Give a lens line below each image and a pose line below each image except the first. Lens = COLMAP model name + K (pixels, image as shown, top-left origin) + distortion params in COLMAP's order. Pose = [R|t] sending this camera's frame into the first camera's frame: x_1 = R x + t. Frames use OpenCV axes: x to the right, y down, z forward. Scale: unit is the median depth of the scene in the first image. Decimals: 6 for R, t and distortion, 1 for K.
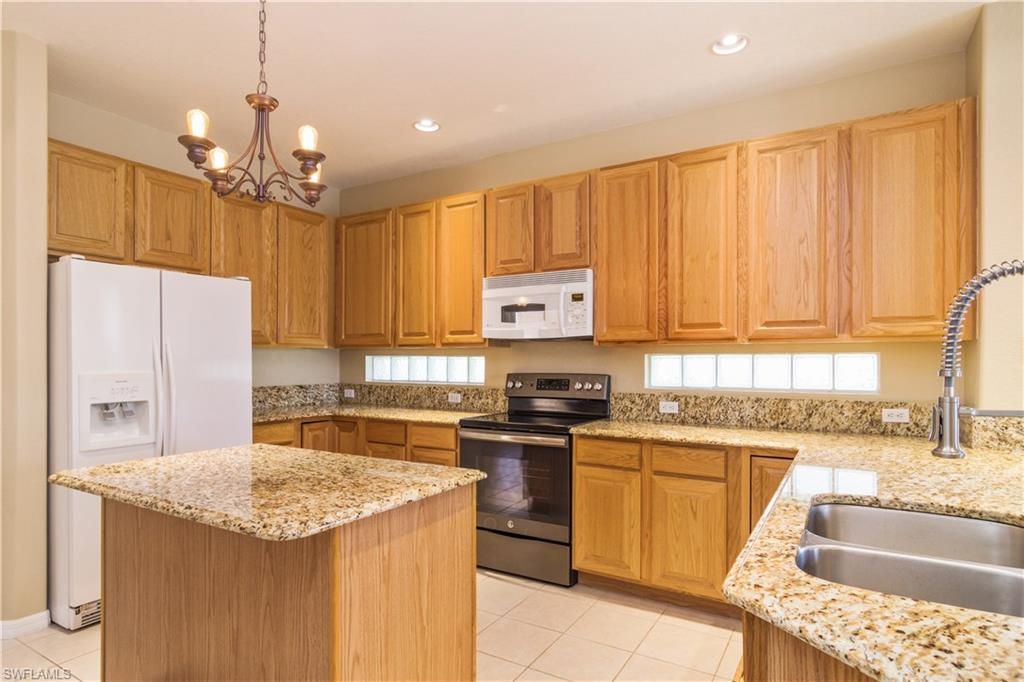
lens RADIAL K [[557.7, 0, 512.2], [0, 557.7, 359.7], [0, 0, 1]] dist [-0.000024, 0.000033]
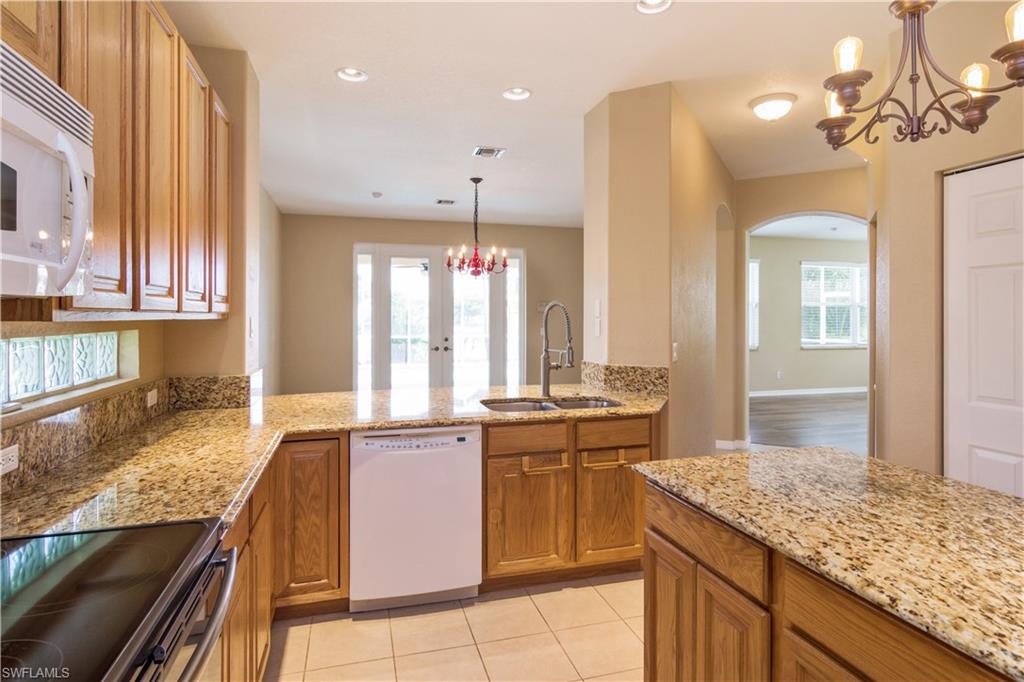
lens RADIAL K [[554.2, 0, 514.1], [0, 554.2, 316.2], [0, 0, 1]] dist [0.002717, 0.000535]
pose [[-0.735219, 0.001663, 0.677828, -0.298606], [-0.002878, 0.999980, -0.005575, -0.024730], [-0.677824, -0.006050, -0.735200, 1.078750]]
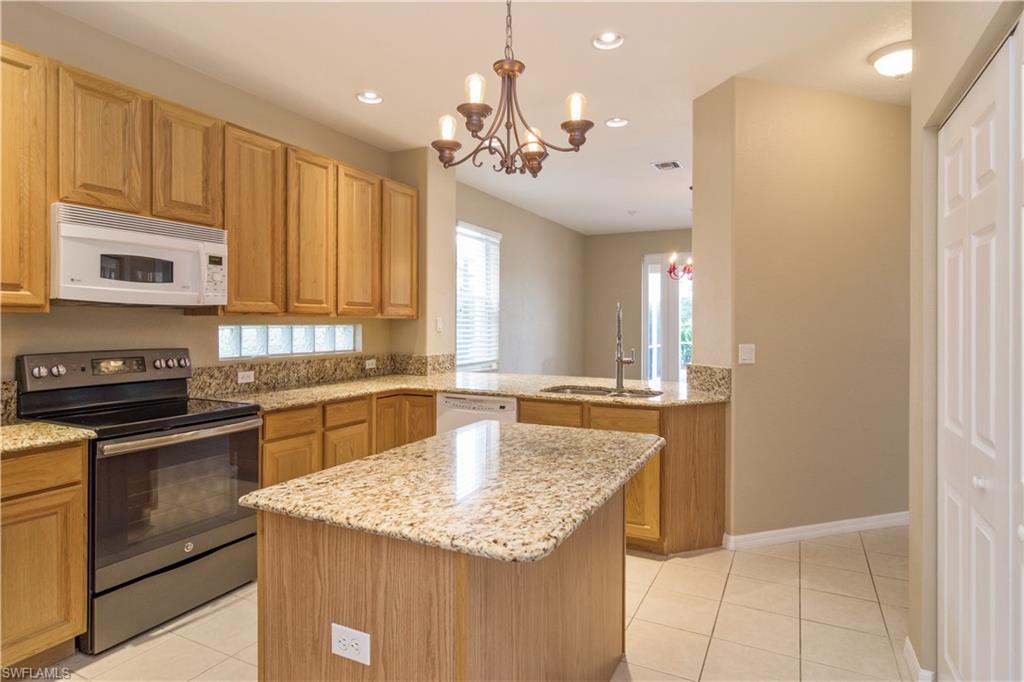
lens RADIAL K [[549.4, 0, 513.0], [0, 549.4, 324.0], [0, 0, 1]] dist [0.002730, 0.000389]
pose [[-0.061686, -0.001008, 0.998095, -0.772841], [-0.005404, 0.999985, 0.000676, -0.015347], [-0.998081, -0.005352, -0.061691, 0.590680]]
